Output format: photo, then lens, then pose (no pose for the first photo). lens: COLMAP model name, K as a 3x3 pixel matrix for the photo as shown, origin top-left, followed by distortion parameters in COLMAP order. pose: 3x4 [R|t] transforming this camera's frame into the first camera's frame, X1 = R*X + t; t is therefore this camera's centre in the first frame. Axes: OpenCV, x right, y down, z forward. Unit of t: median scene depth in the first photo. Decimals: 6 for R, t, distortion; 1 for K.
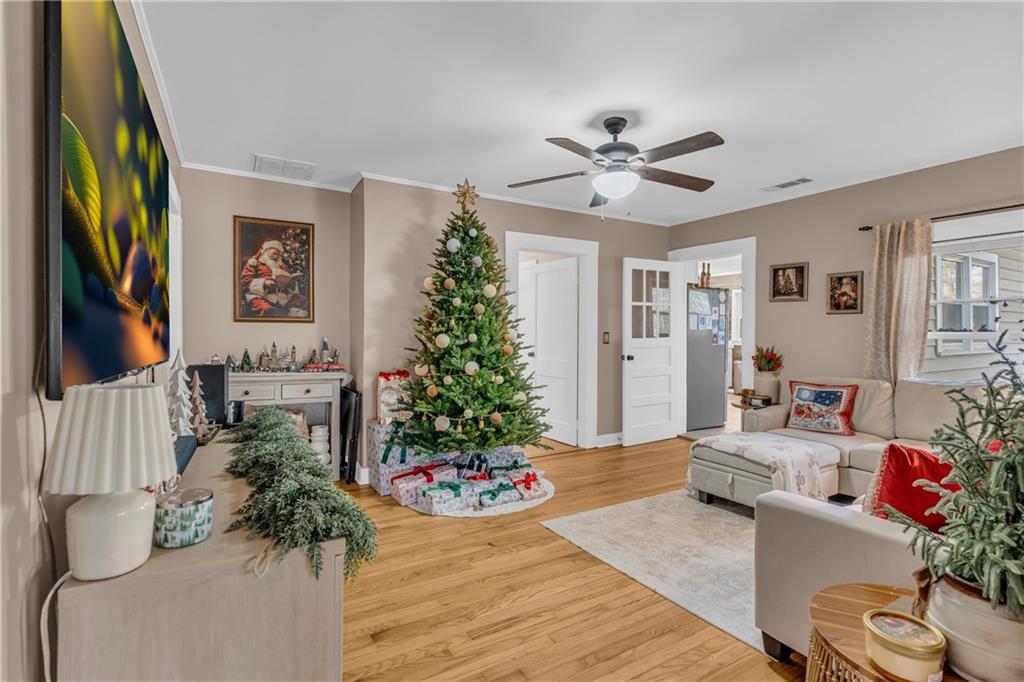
lens RADIAL K [[471.0, 0, 510.4], [0, 471.0, 340.0], [0, 0, 1]] dist [-0.010474, 0.000749]
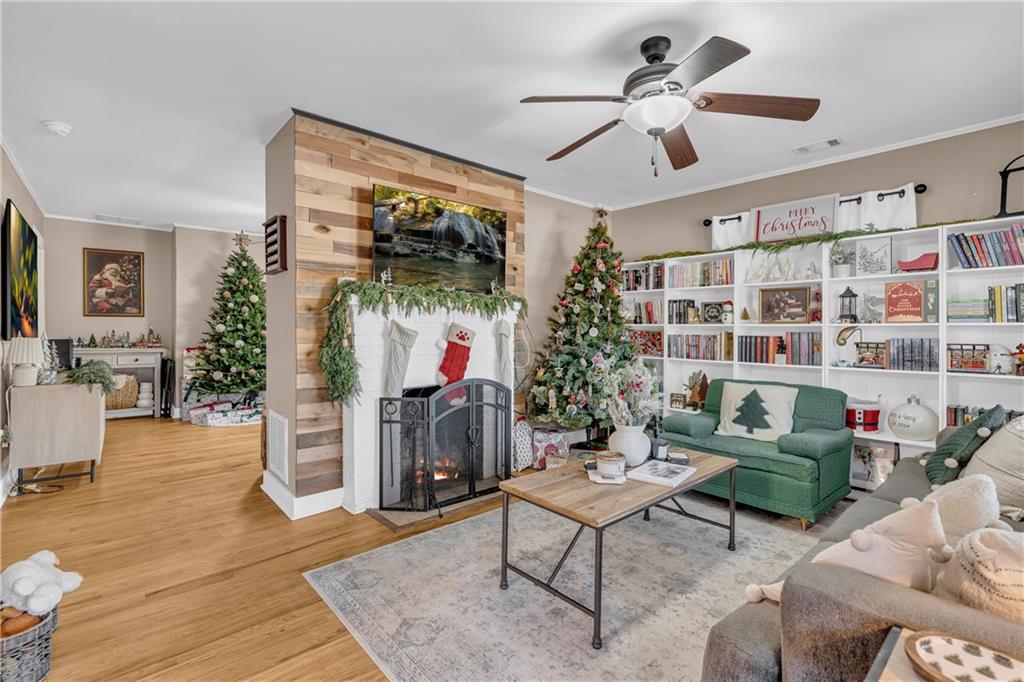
lens RADIAL K [[471.0, 0, 510.4], [0, 471.0, 340.0], [0, 0, 1]] dist [-0.010474, 0.000749]
pose [[0.985742, -0.002167, 0.168251, 0.570062], [0.000470, 0.999949, 0.010125, 0.026565], [-0.168265, -0.009901, 0.985692, -0.801903]]
